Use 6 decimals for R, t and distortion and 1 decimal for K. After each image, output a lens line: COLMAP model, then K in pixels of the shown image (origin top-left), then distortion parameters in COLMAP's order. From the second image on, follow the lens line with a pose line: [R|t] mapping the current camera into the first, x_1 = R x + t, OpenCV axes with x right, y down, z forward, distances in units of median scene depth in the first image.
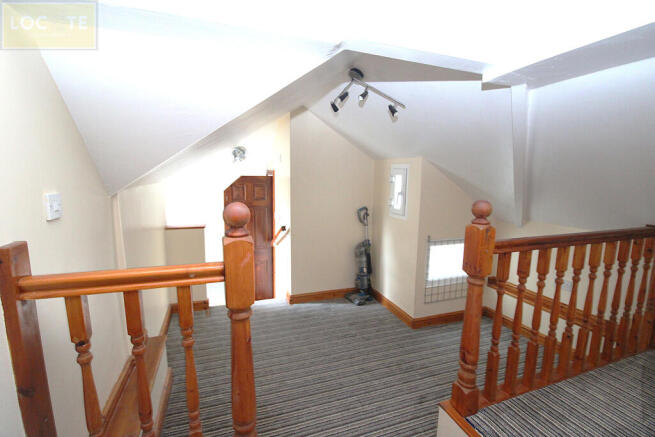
lens RADIAL K [[302.5, 0, 329.2], [0, 302.5, 214.4], [0, 0, 1]] dist [-0.010576, -0.006441]
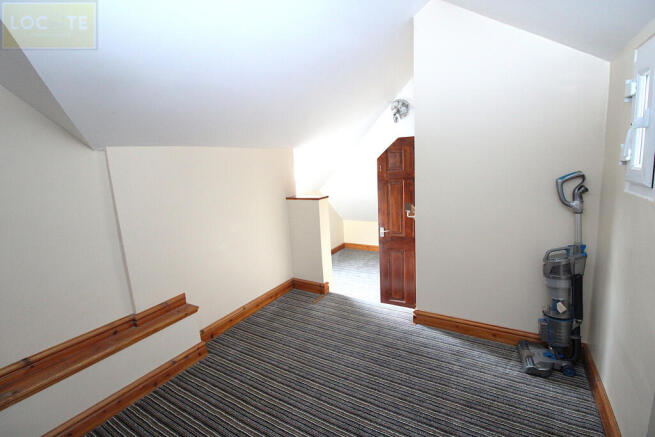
lens RADIAL K [[302.5, 0, 325.5], [0, 302.5, 217.9], [0, 0, 1]] dist [-0.010576, -0.006441]
pose [[0.633351, 0.090619, -0.768541, 0.410190], [-0.041945, 0.995680, 0.082834, 0.038438], [0.772727, -0.020227, 0.634416, 0.758269]]
